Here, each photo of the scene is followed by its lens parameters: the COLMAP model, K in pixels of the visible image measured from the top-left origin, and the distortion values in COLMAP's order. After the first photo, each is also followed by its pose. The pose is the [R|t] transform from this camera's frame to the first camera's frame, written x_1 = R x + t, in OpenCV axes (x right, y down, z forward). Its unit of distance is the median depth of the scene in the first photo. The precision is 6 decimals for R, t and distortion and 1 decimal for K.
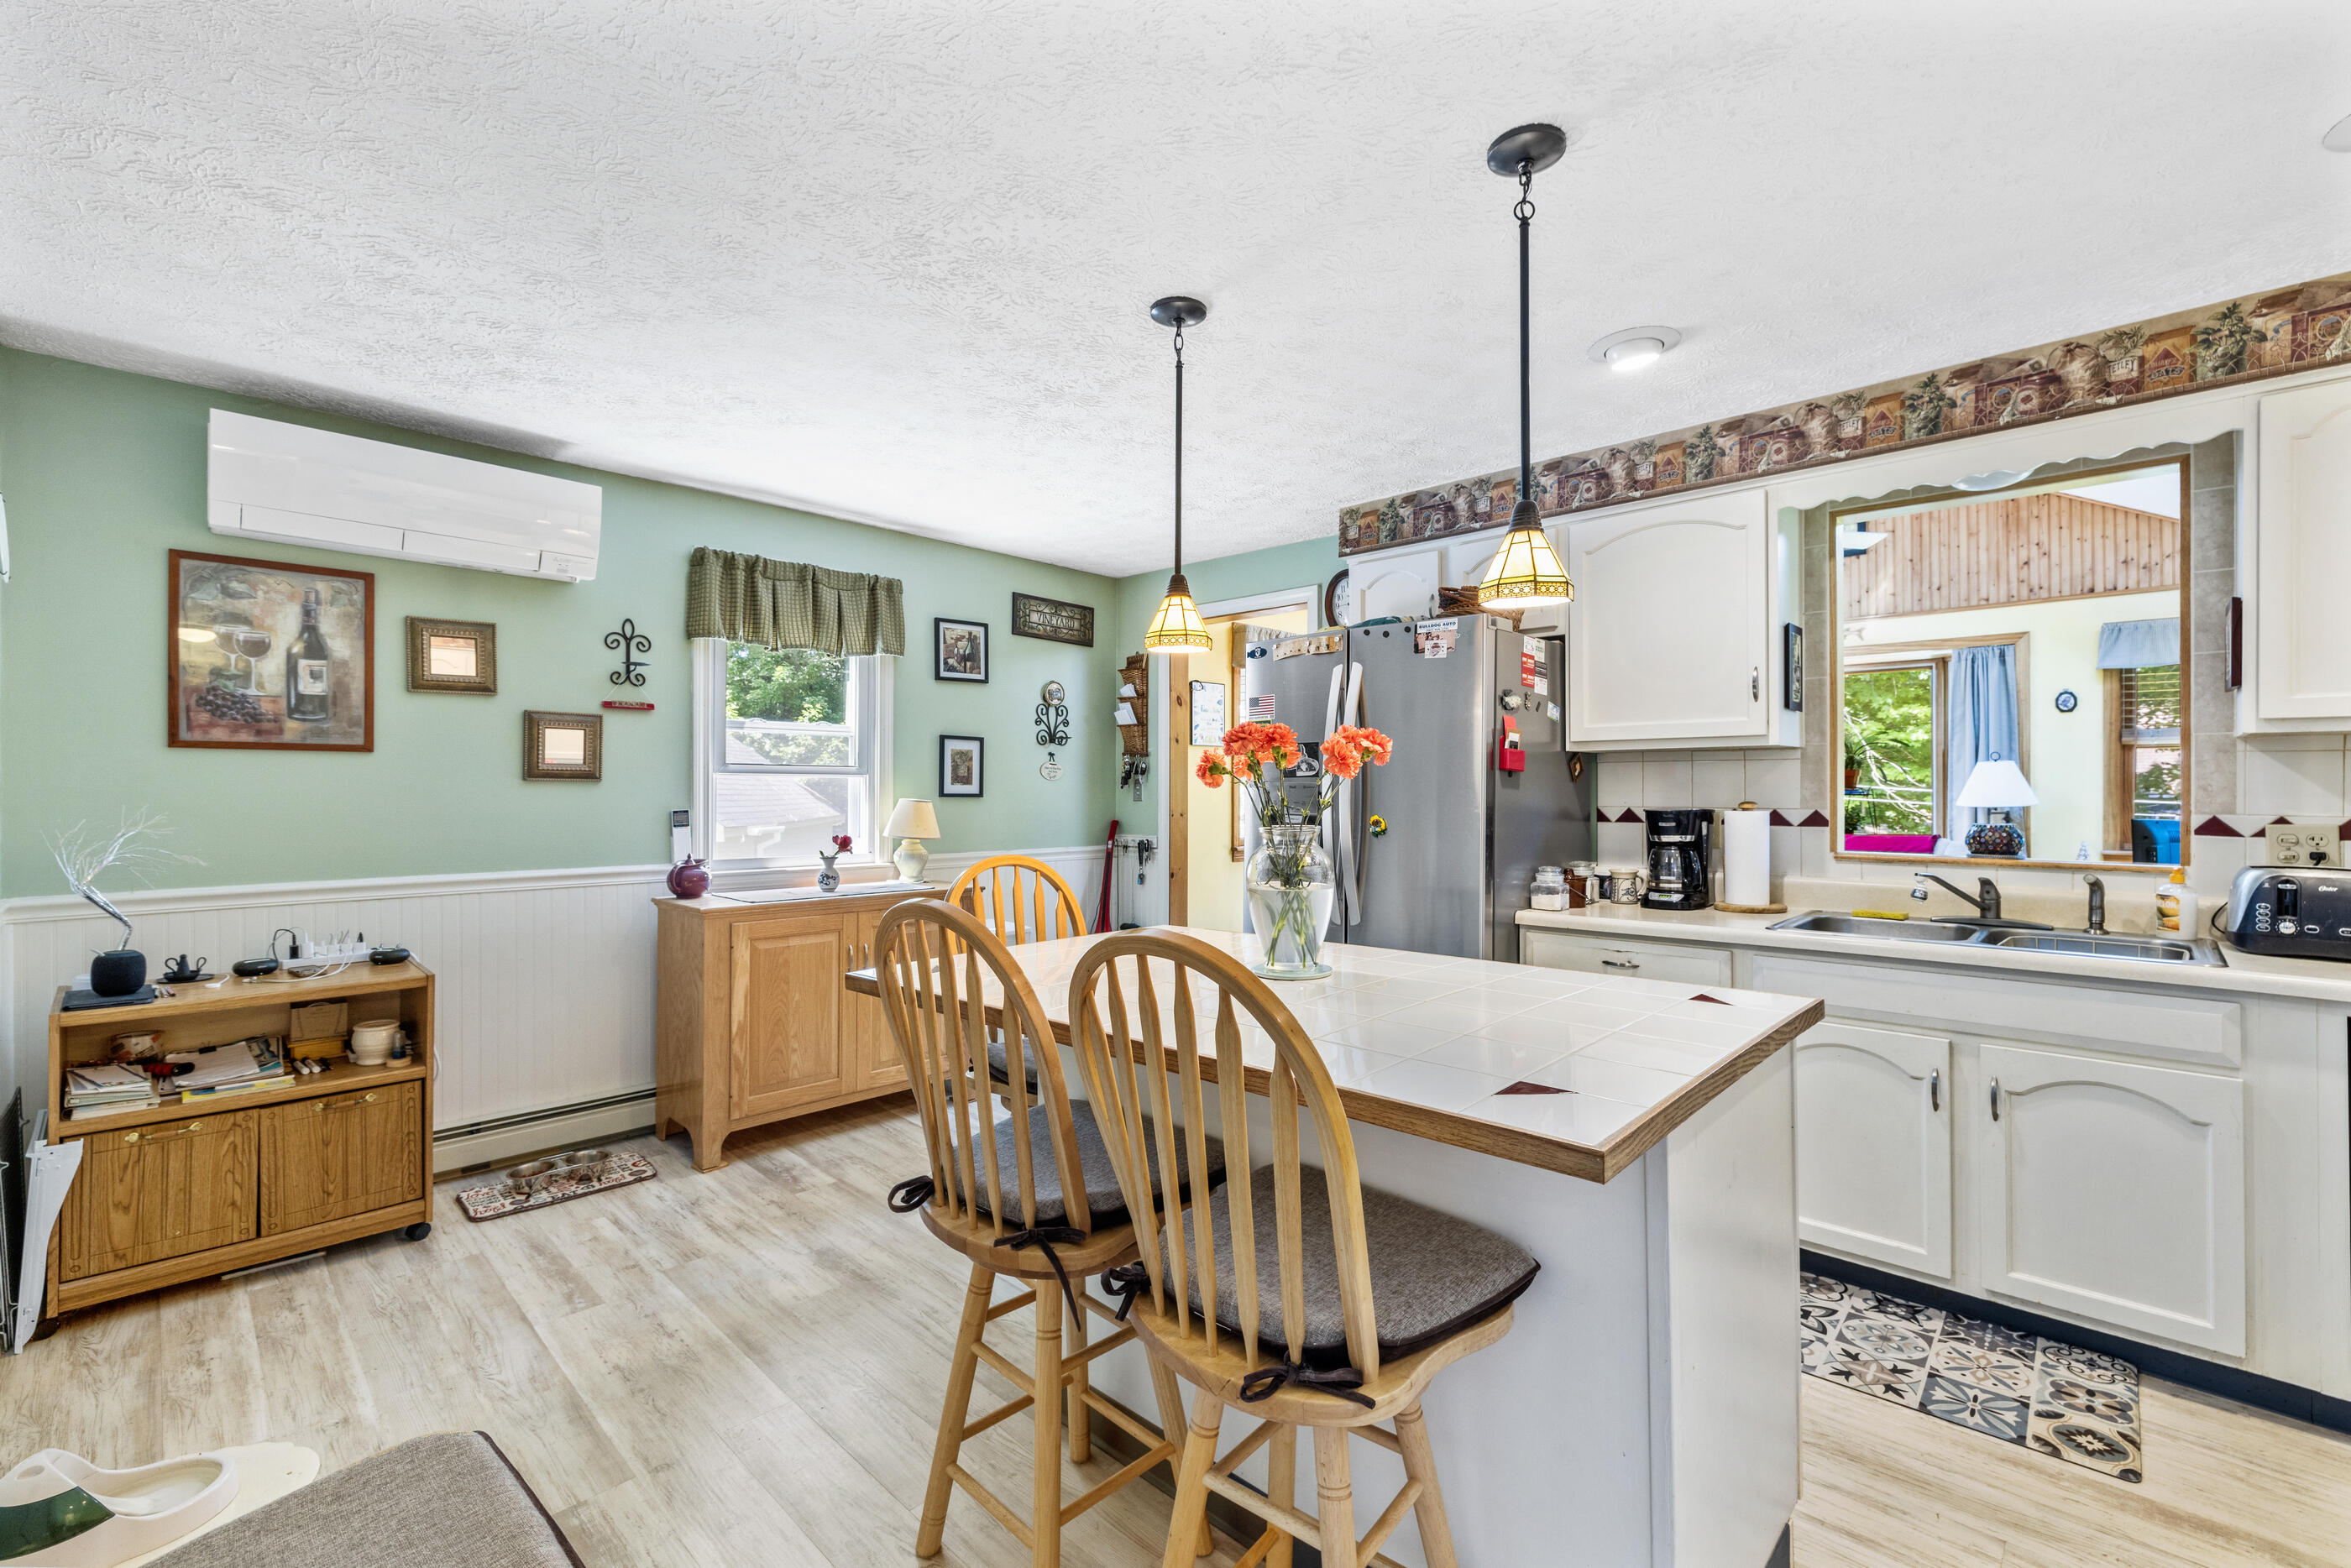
lens RADIAL K [[1006.6, 0, 1166.2], [0, 1006.6, 783.5], [0, 0, 1]] dist [0.004177, -0.000565]
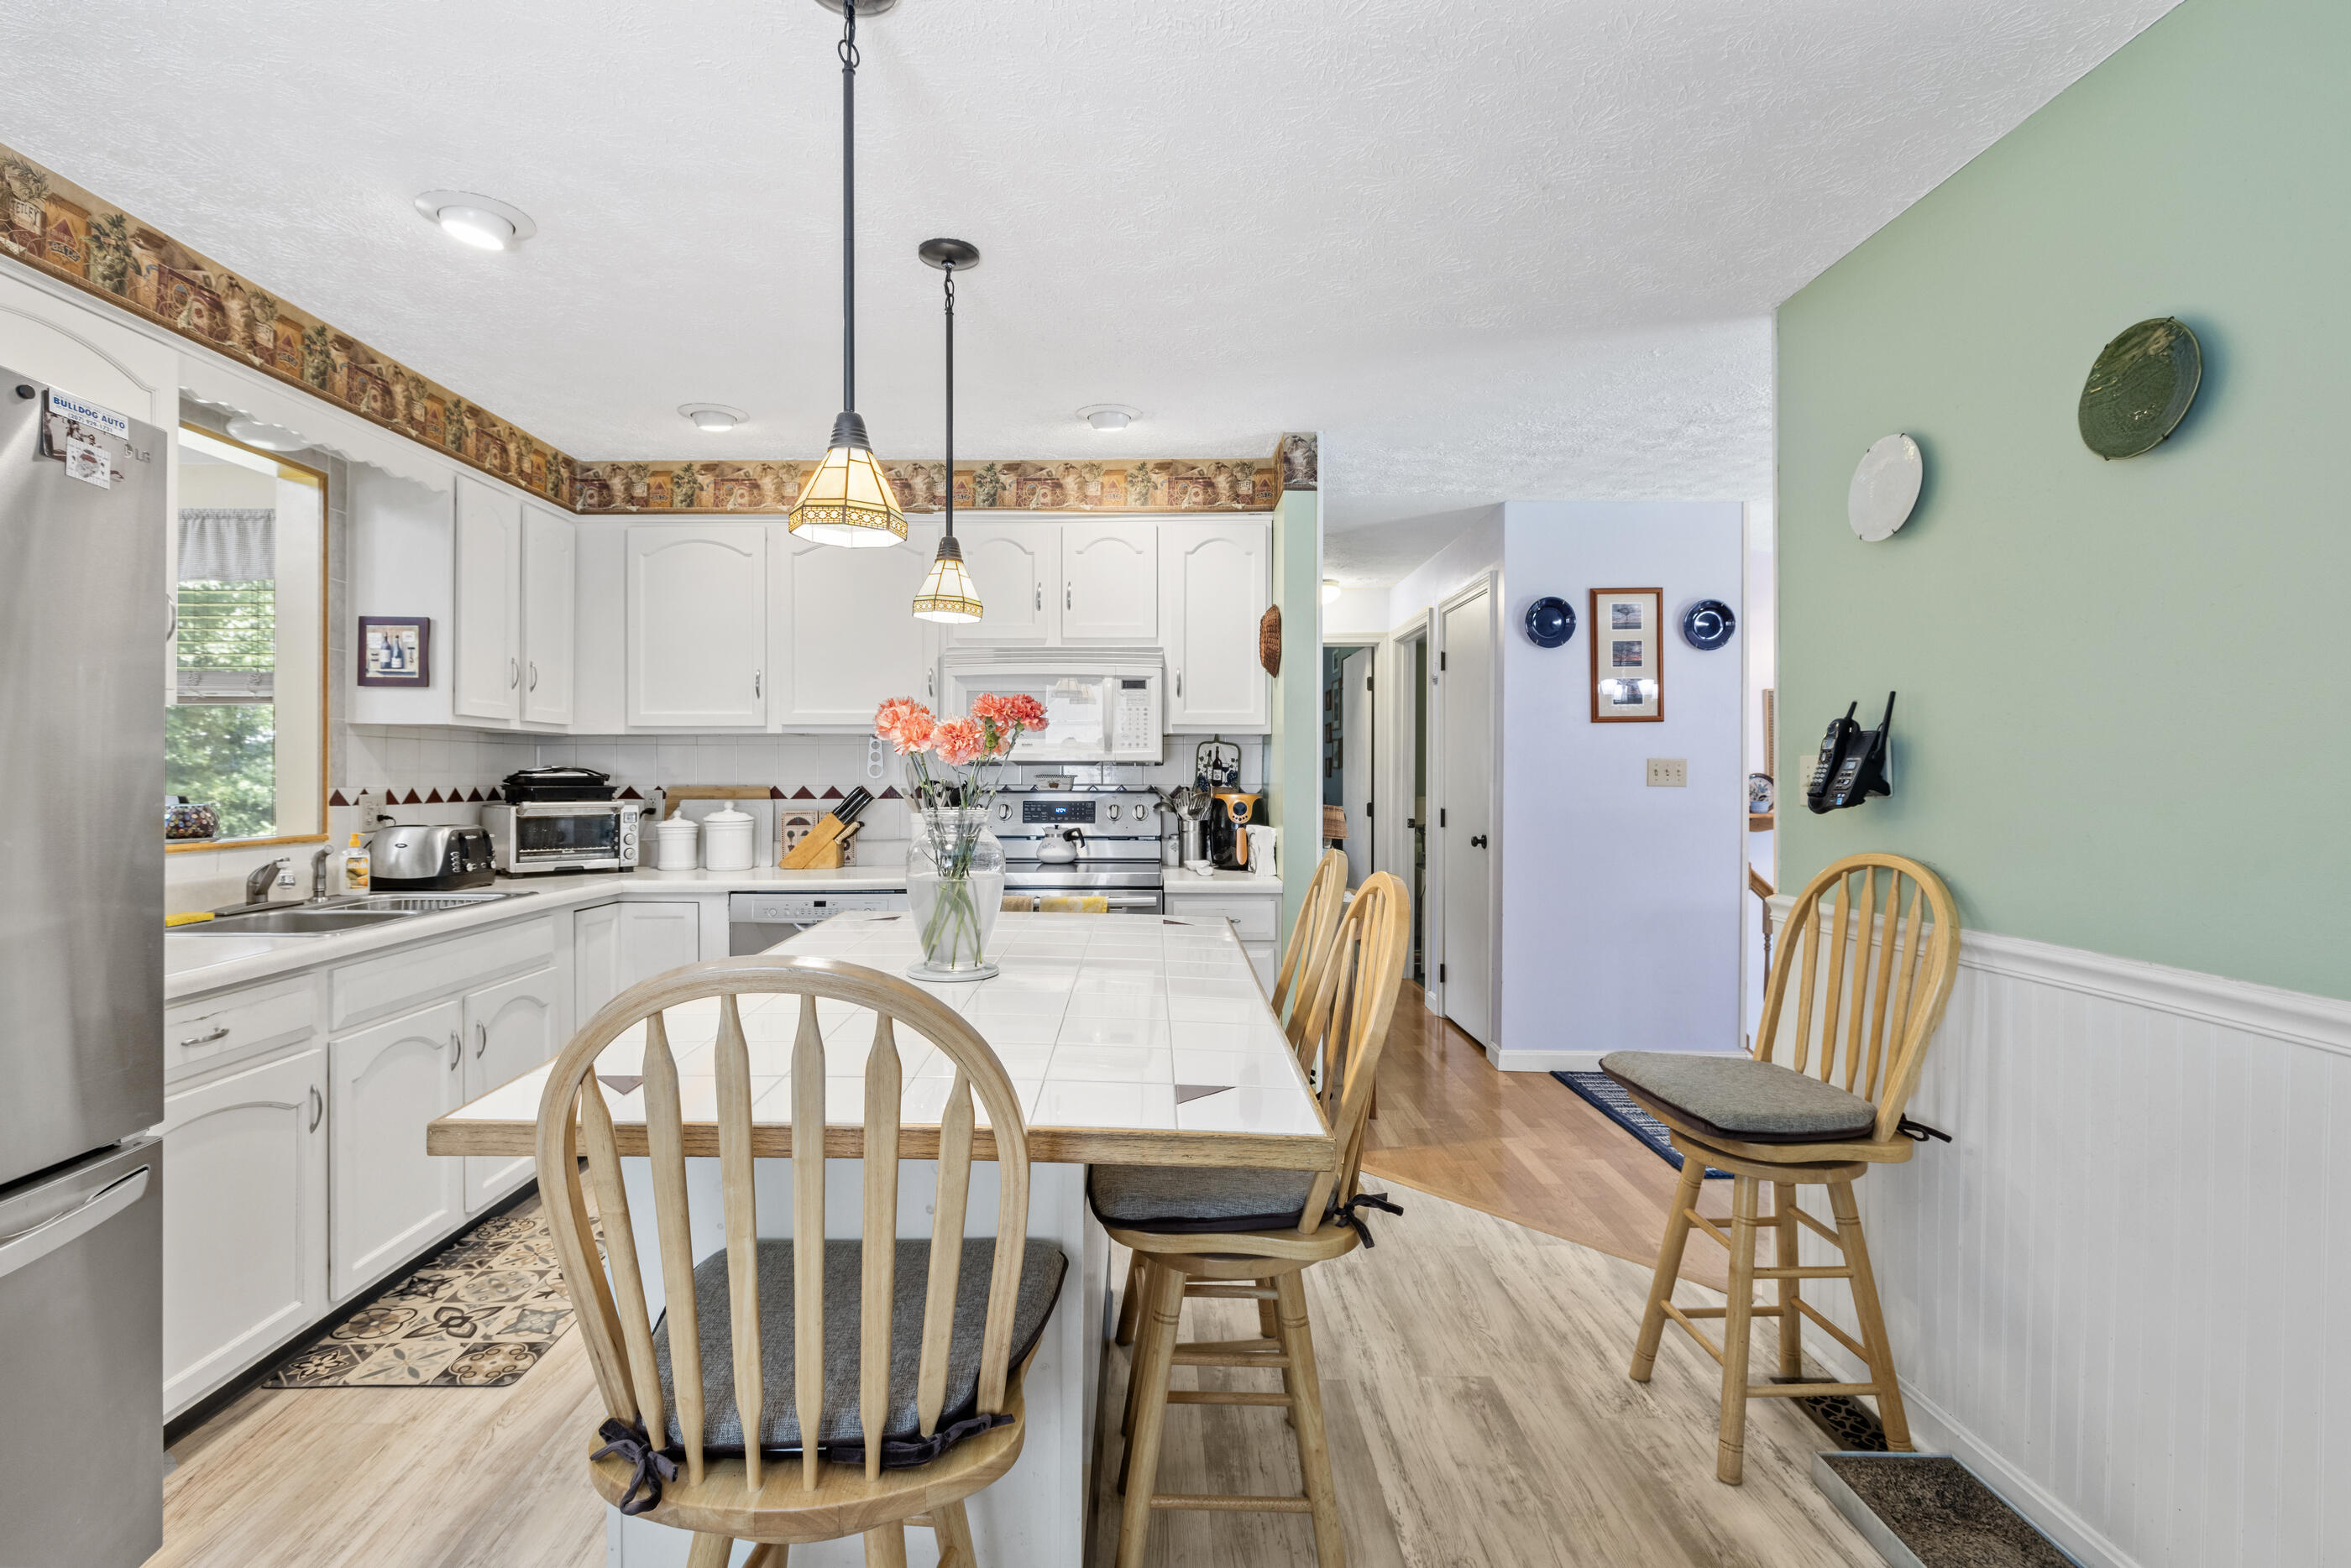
lens RADIAL K [[1106.6, 0, 1145.7], [0, 1106.6, 777.0], [0, 0, 1]] dist [0.000874, -0.000197]
pose [[-0.704667, -0.005855, 0.709514, -0.527475], [-0.007153, 0.999974, 0.001148, 0.009453], [-0.709502, -0.004267, -0.704690, 1.205455]]
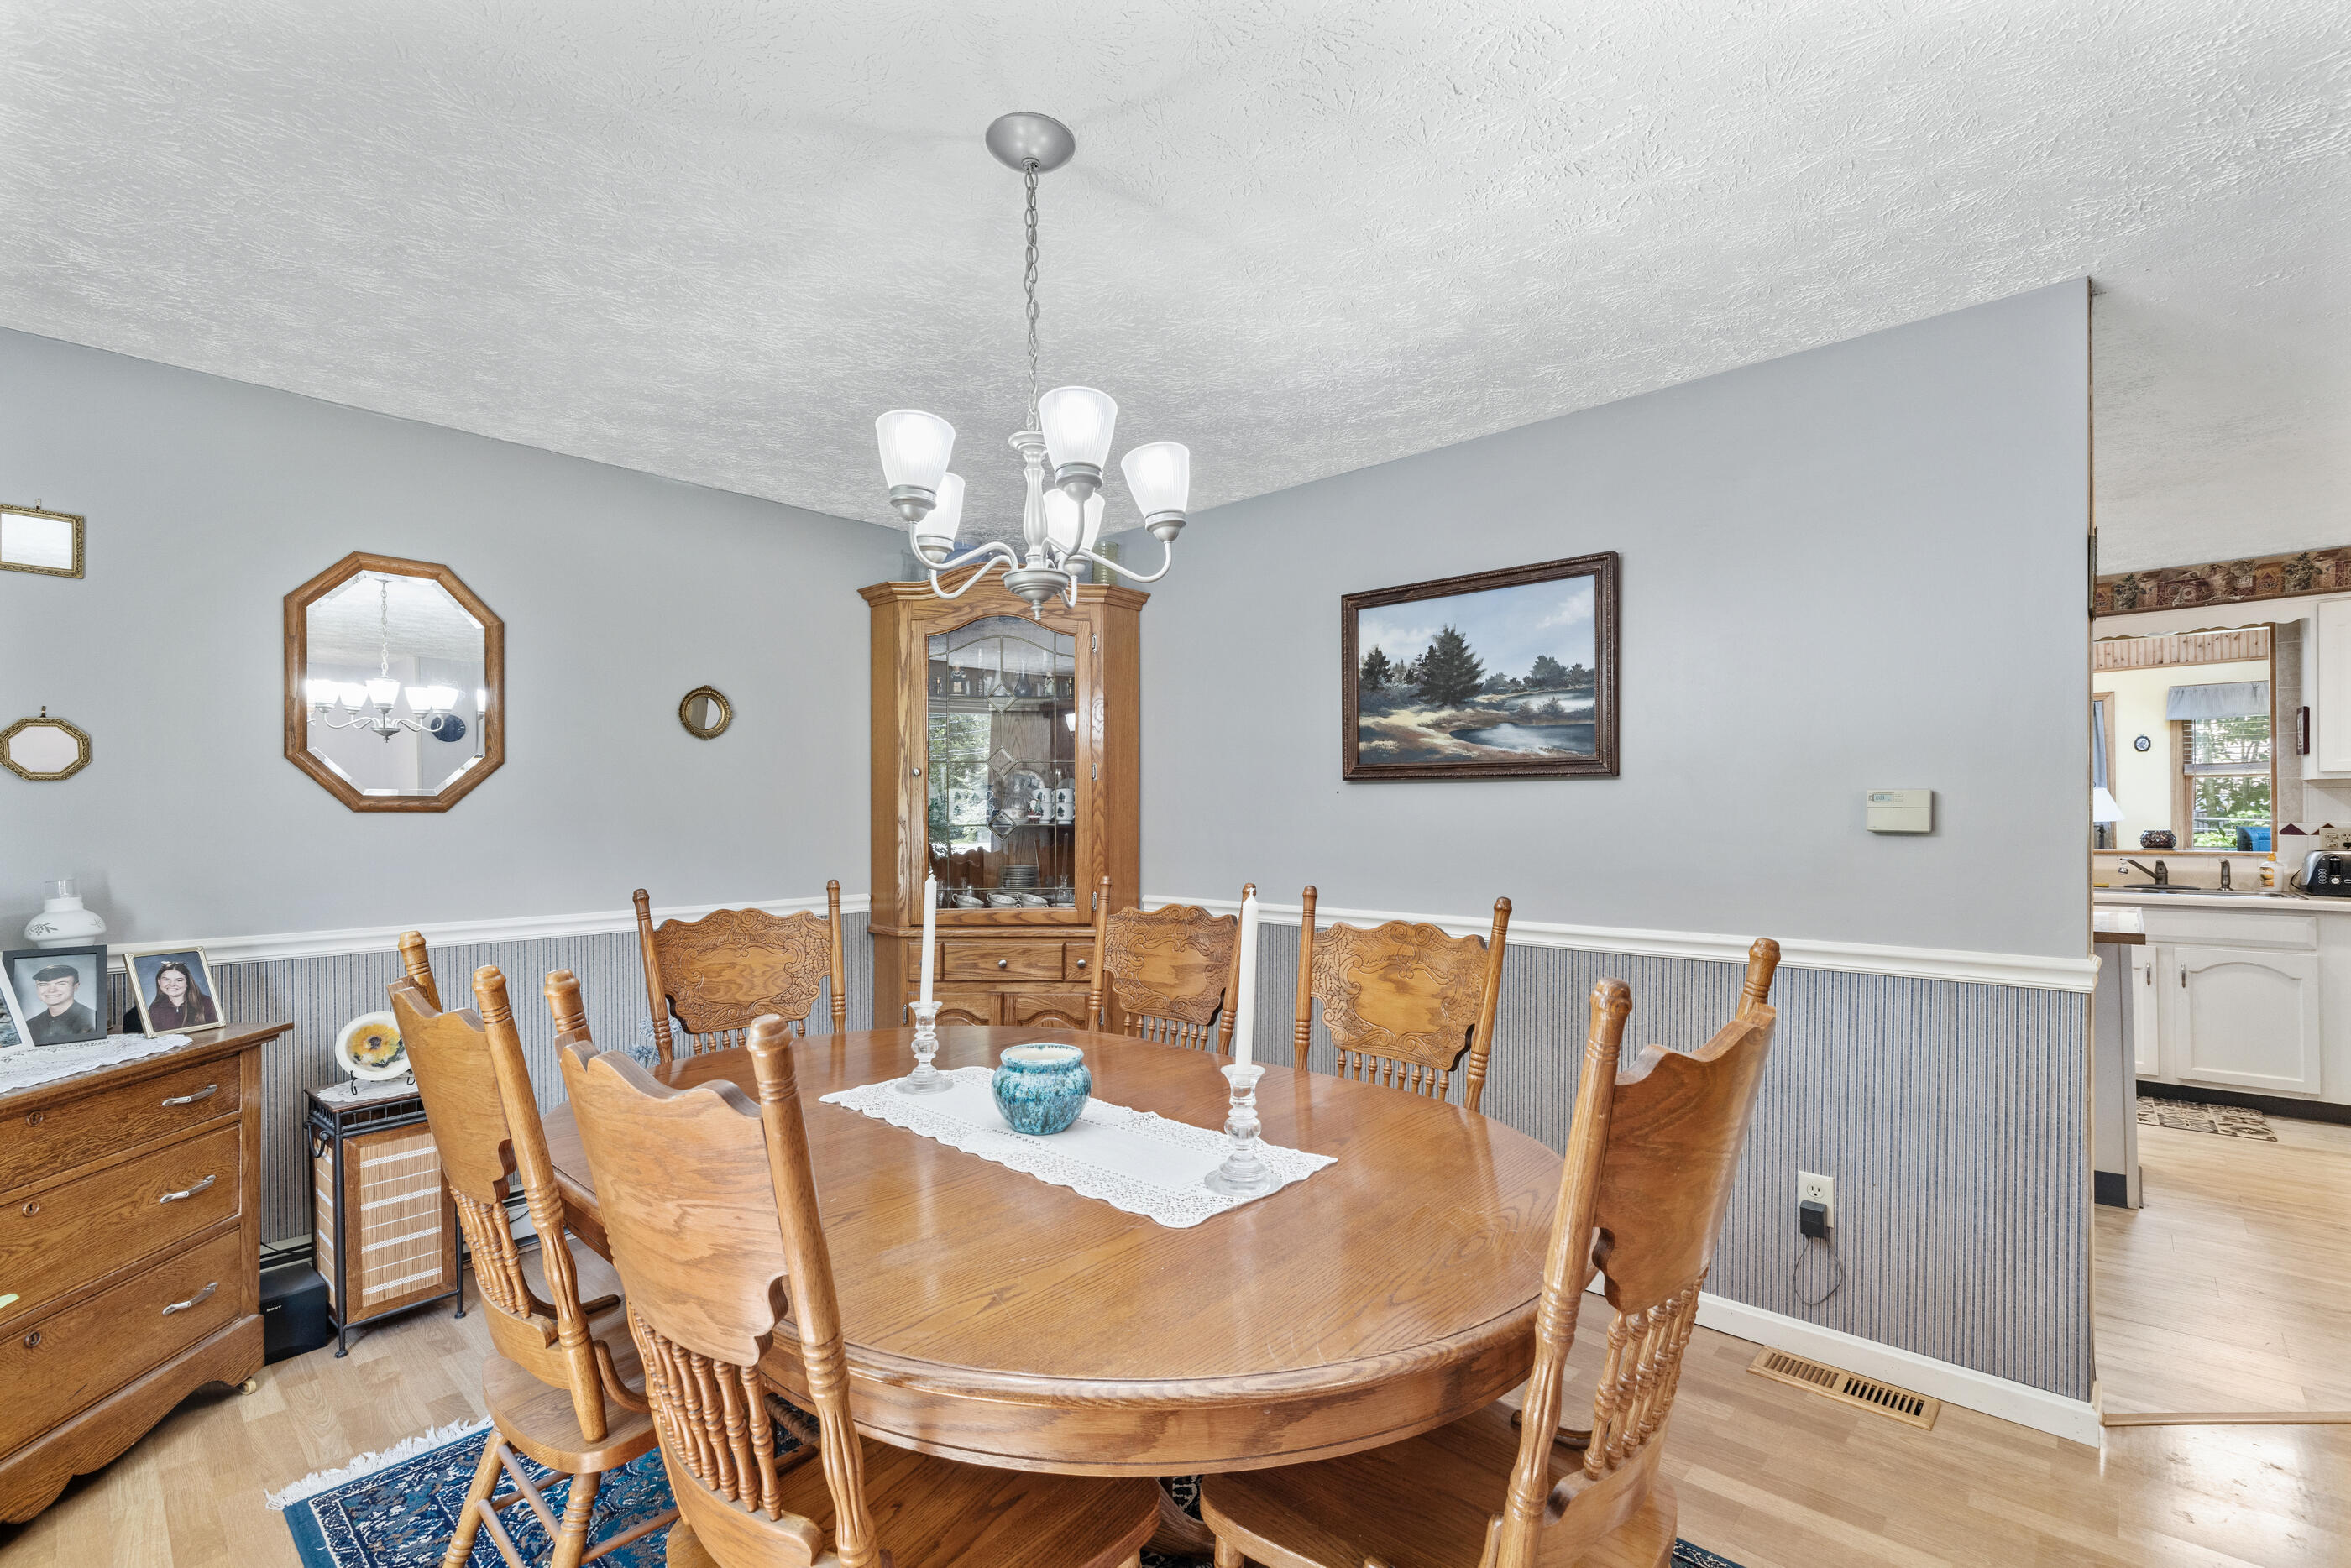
lens RADIAL K [[1048.8, 0, 1183.9], [0, 1048.8, 803.1], [0, 0, 1]] dist [0.006899, 0.000390]
pose [[0.999049, -0.005659, 0.043240, -0.986618], [0.005818, 0.999977, -0.003555, -0.008931], [-0.043219, 0.003804, 0.999058, -0.775441]]
